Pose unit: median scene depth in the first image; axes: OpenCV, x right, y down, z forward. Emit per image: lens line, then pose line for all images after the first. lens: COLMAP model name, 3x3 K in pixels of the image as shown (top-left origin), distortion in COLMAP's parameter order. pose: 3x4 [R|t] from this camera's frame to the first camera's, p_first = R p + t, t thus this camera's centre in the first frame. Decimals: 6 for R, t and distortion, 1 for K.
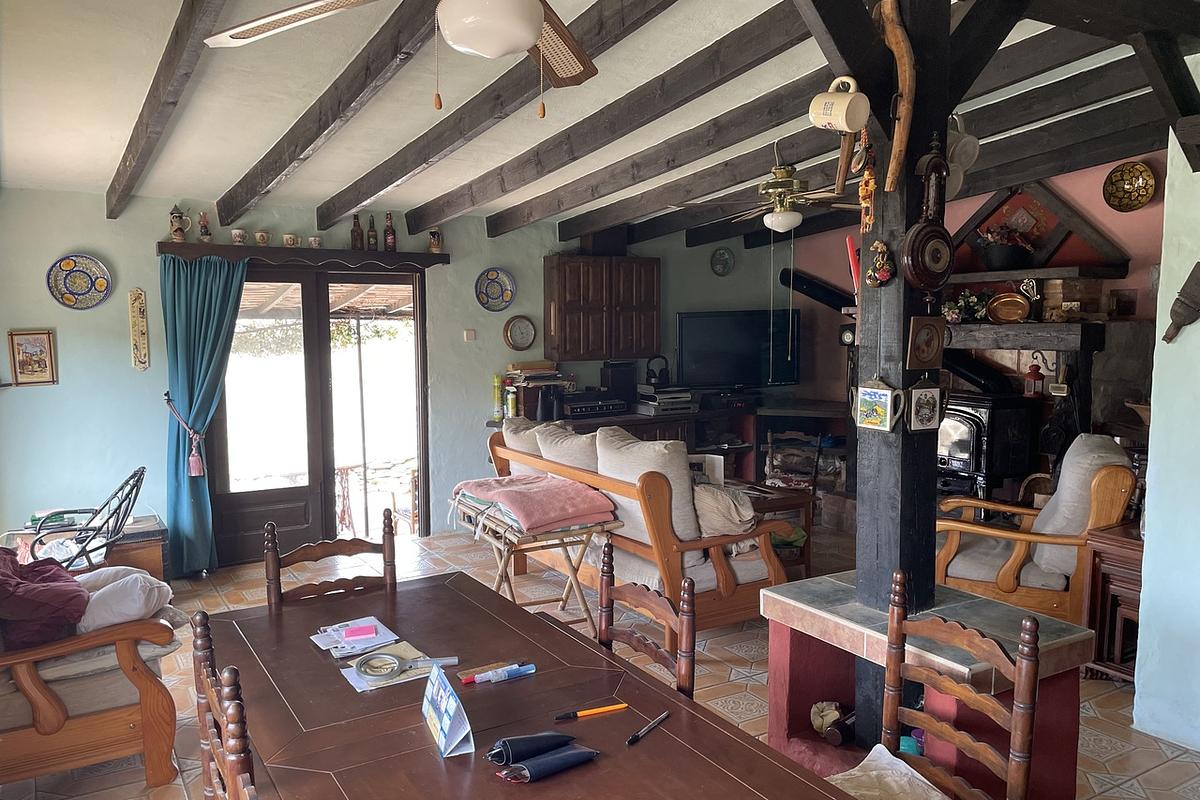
lens RADIAL K [[898.9, 0, 600.0], [0, 898.9, 400.0], [0, 0, 1]] dist [0.021031, -0.010965]
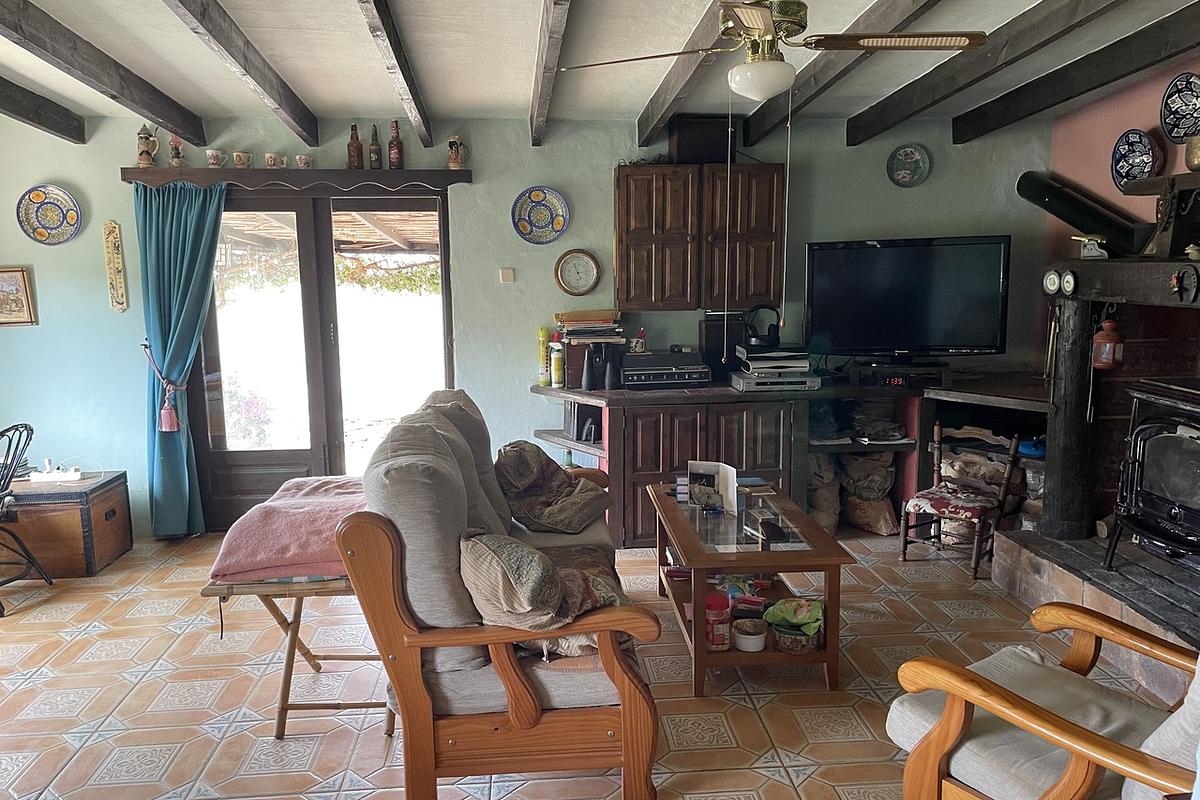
lens RADIAL K [[898.9, 0, 600.0], [0, 898.9, 400.0], [0, 0, 1]] dist [0.021031, -0.010965]
pose [[0.895256, 0.068633, -0.440234, 0.299547], [-0.036355, 0.996022, 0.081350, -0.032293], [0.444066, -0.056824, 0.894190, 0.351957]]
